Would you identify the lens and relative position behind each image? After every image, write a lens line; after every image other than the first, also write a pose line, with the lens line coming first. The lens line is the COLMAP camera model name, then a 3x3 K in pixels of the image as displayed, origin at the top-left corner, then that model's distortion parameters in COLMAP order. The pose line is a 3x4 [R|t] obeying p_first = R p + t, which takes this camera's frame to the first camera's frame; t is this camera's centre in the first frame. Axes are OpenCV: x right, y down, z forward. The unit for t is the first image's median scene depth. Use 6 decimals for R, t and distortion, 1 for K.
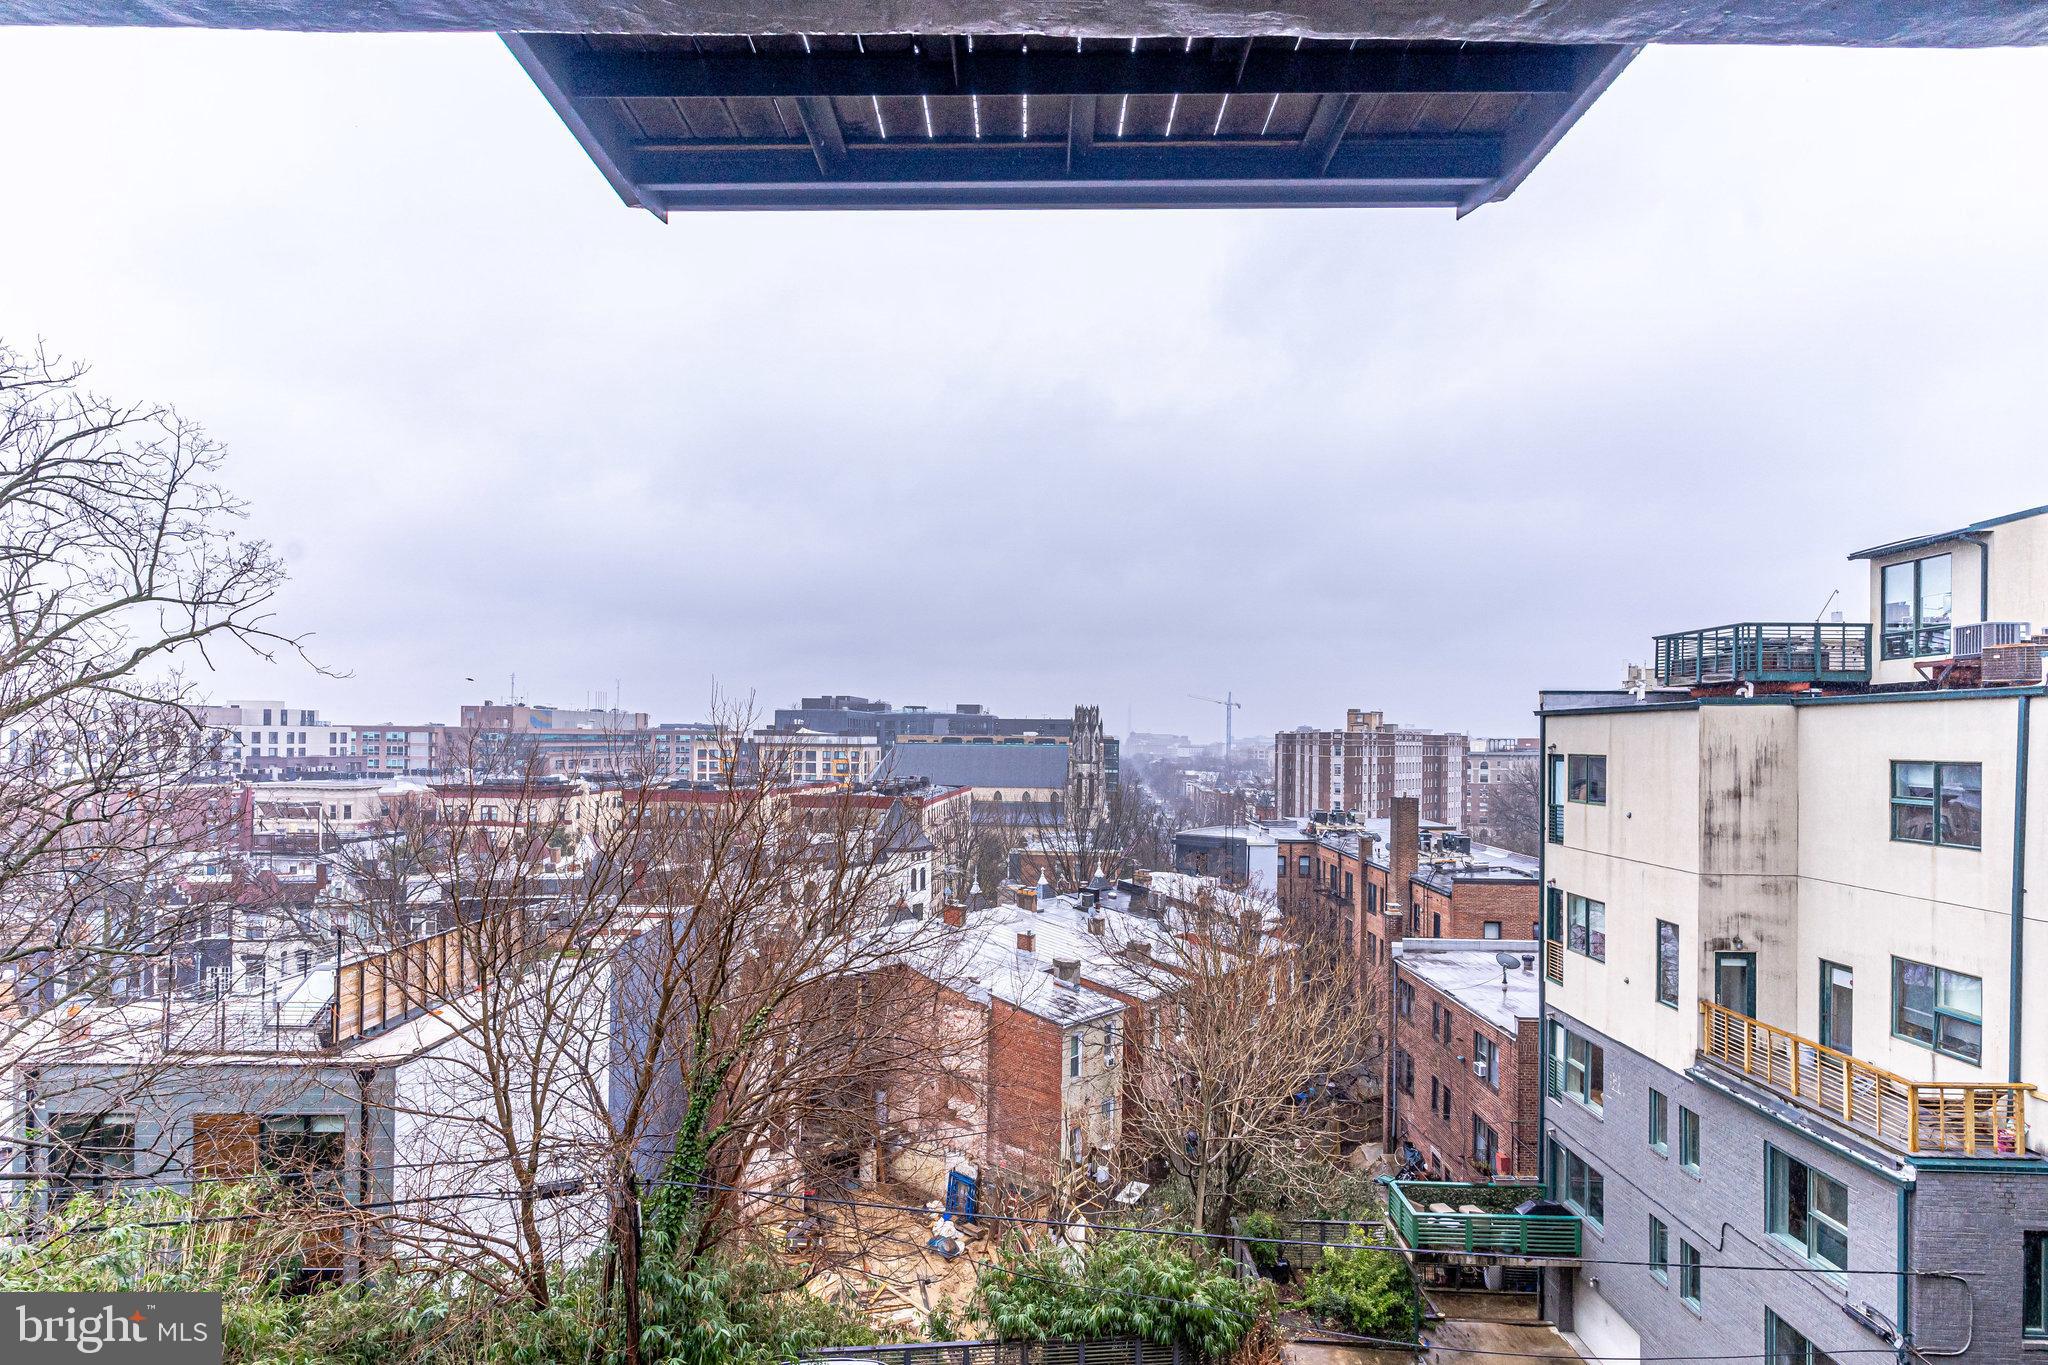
lens RADIAL K [[1024.9, 0, 1017.9], [0, 1024.9, 731.6], [0, 0, 1]] dist [0.002476, 0.000515]
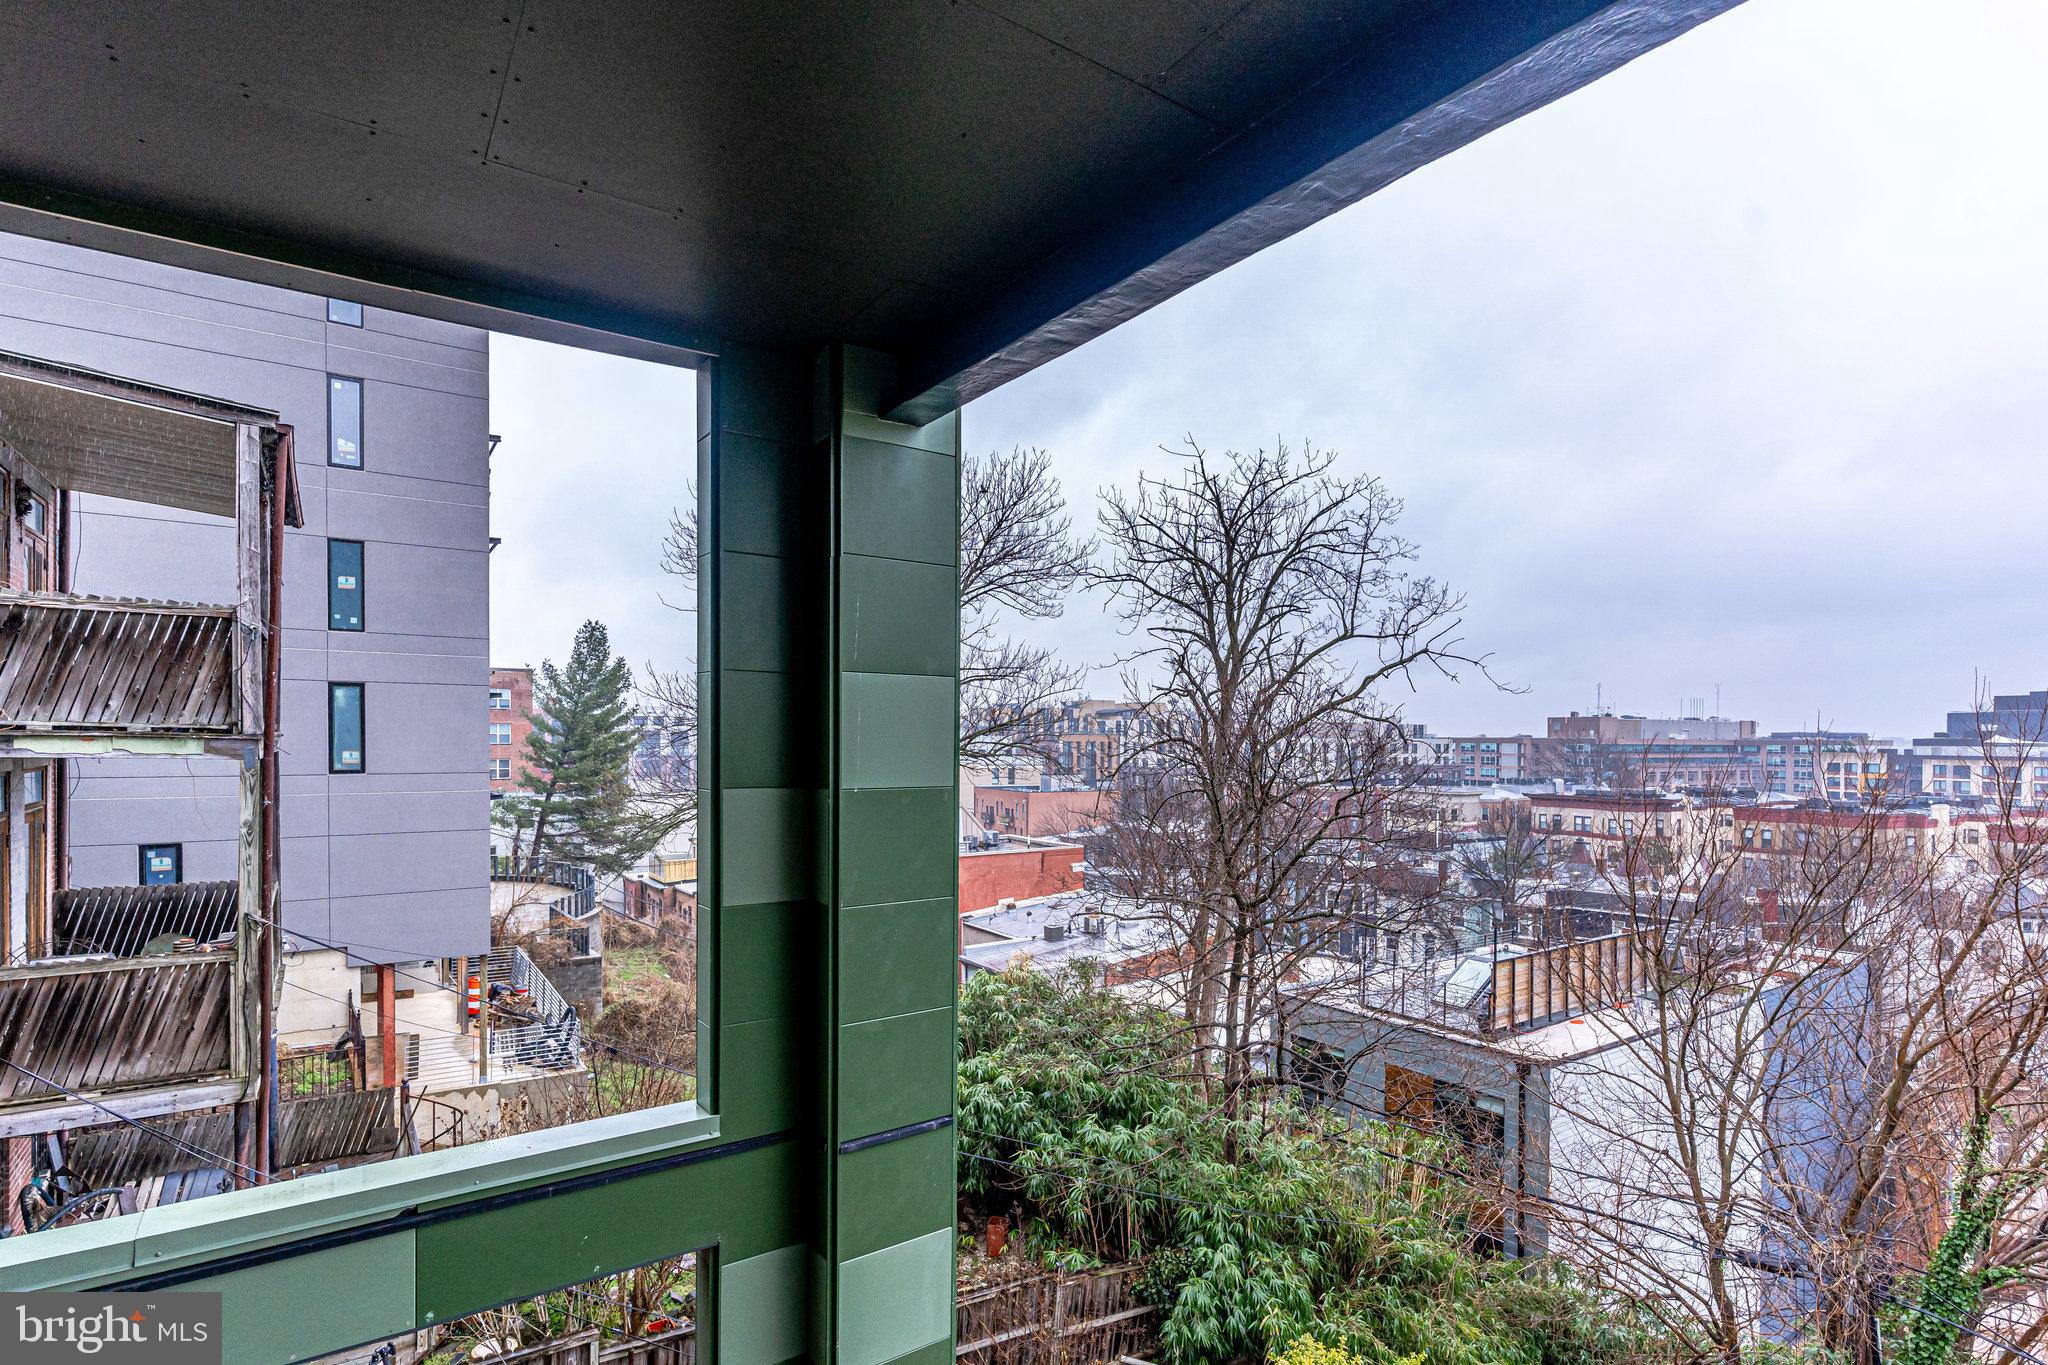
lens RADIAL K [[995.5, 0, 1025.5], [0, 995.5, 751.9], [0, 0, 1]] dist [0.001252, 0.000058]
pose [[0.567949, 0.002856, -0.823059, -0.076098], [0.004988, 0.999964, 0.006911, -0.000967], [0.823048, -0.008031, 0.567914, -0.003415]]
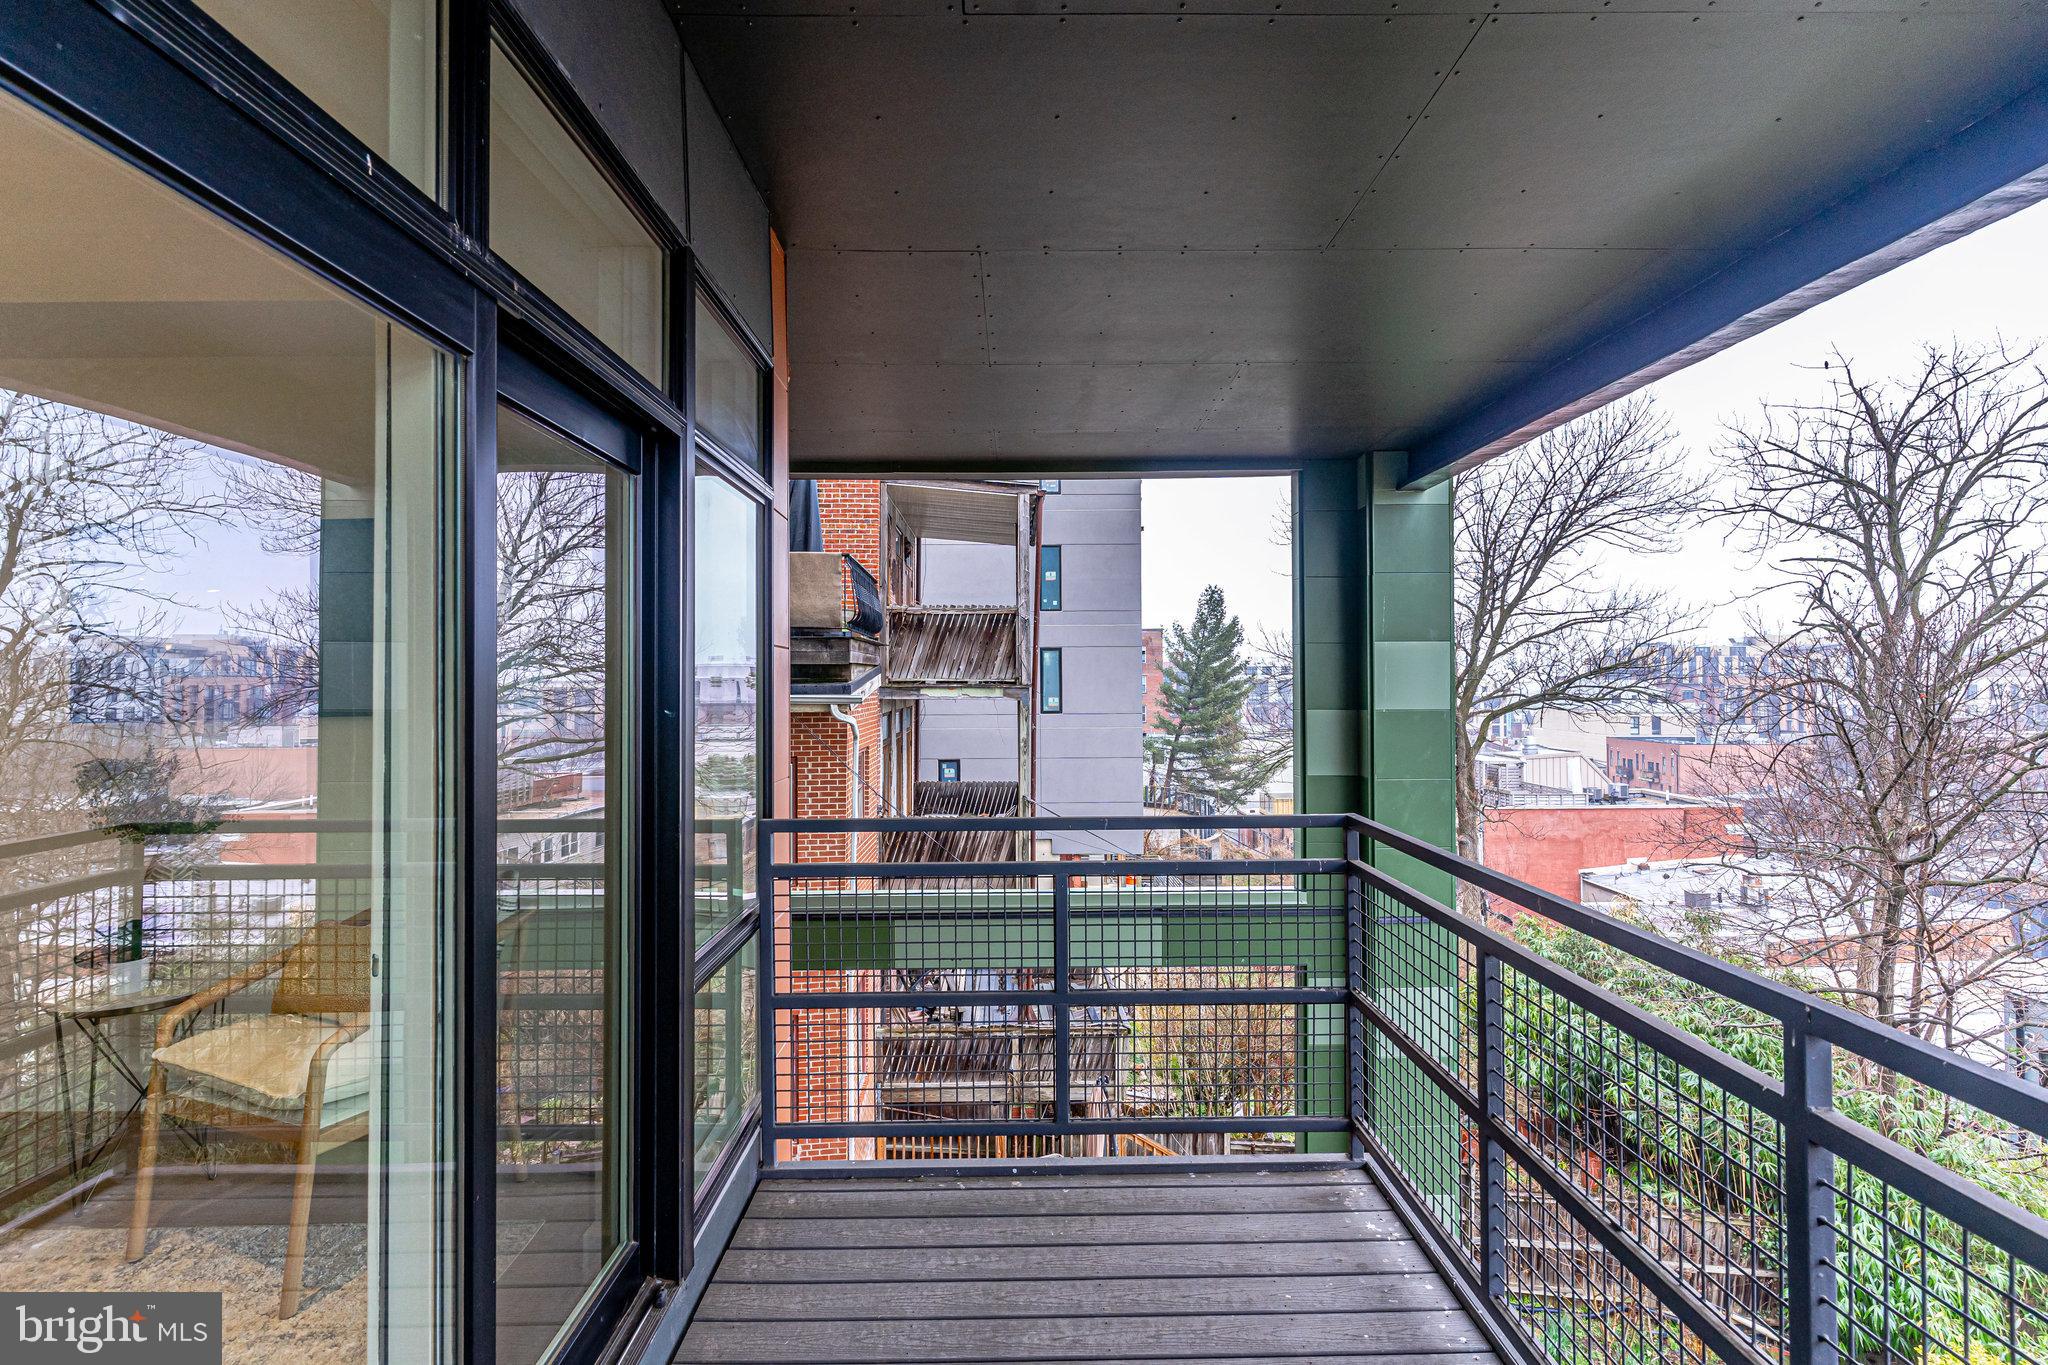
lens RADIAL K [[984.7, 0, 1026.4], [0, 984.7, 687.4], [0, 0, 1]] dist [0.001397, 0.000182]
pose [[0.011568, -0.010927, -0.999873, 0.057383], [0.011635, 0.999874, -0.010793, 0.001783], [0.999865, -0.011508, 0.011694, -0.039344]]
